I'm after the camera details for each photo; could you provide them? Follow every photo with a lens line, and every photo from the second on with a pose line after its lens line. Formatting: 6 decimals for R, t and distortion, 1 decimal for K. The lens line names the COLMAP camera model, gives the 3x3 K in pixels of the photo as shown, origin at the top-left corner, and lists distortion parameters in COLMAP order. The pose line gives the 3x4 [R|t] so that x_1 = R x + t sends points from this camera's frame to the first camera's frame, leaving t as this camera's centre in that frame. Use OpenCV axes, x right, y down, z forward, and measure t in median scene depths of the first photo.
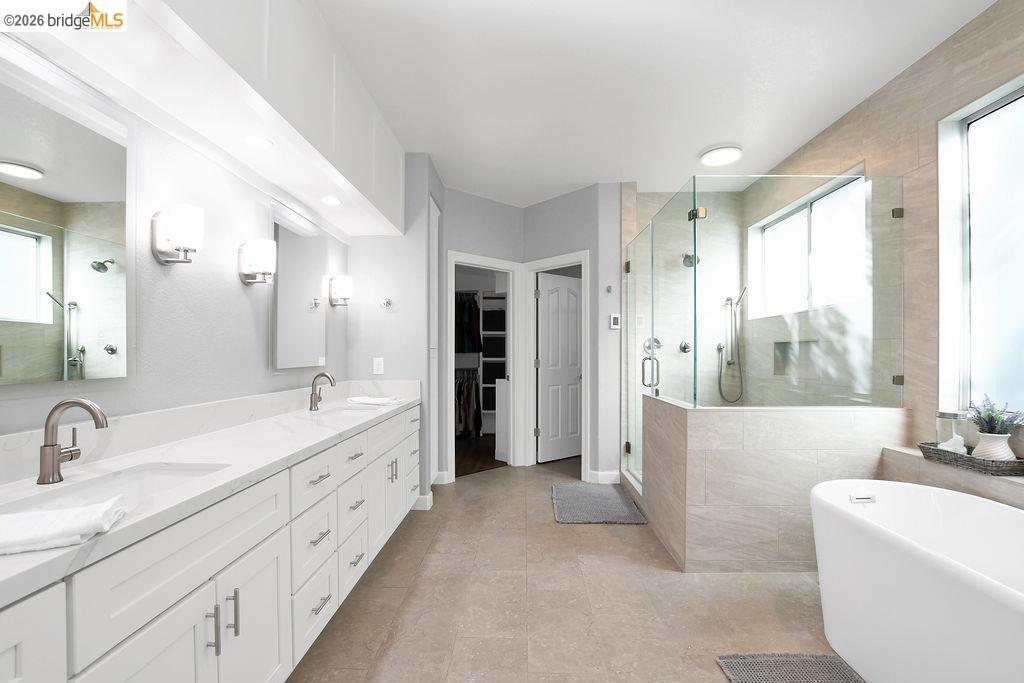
lens RADIAL K [[452.6, 0, 510.6], [0, 452.6, 350.4], [0, 0, 1]] dist [-0.031116, 0.000965]
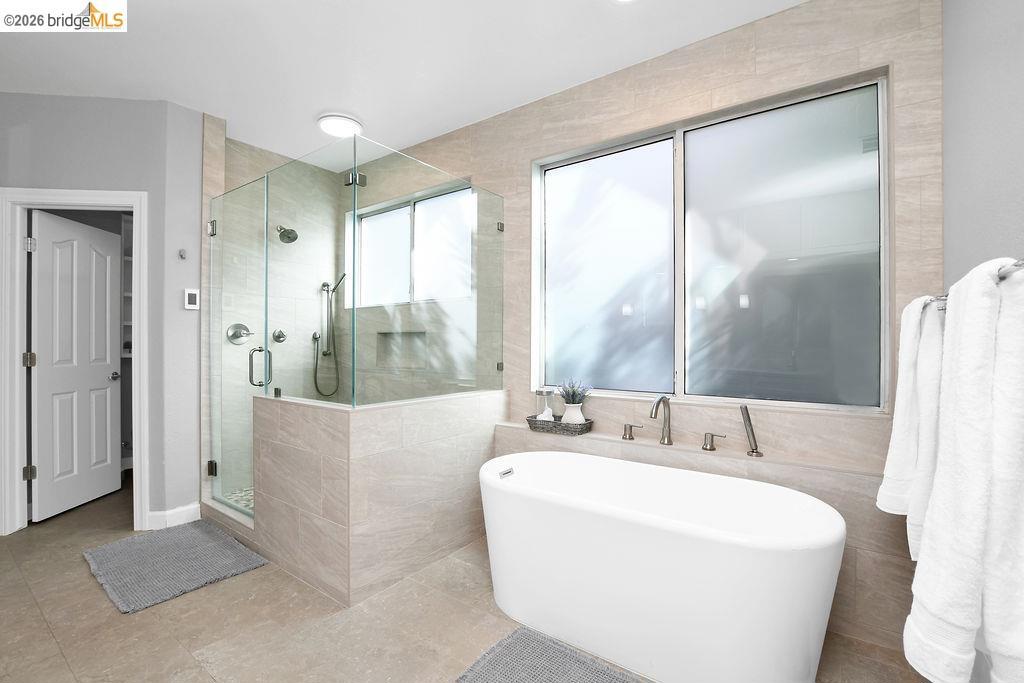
lens RADIAL K [[456.8, 0, 511.8], [0, 456.8, 342.2], [0, 0, 1]] dist [-0.039016, 0.008329]
pose [[0.565439, 0.004675, 0.824777, -0.089460], [-0.008299, 0.999966, 0.000021, 0.000847], [-0.824748, -0.006857, 0.565458, 0.194338]]
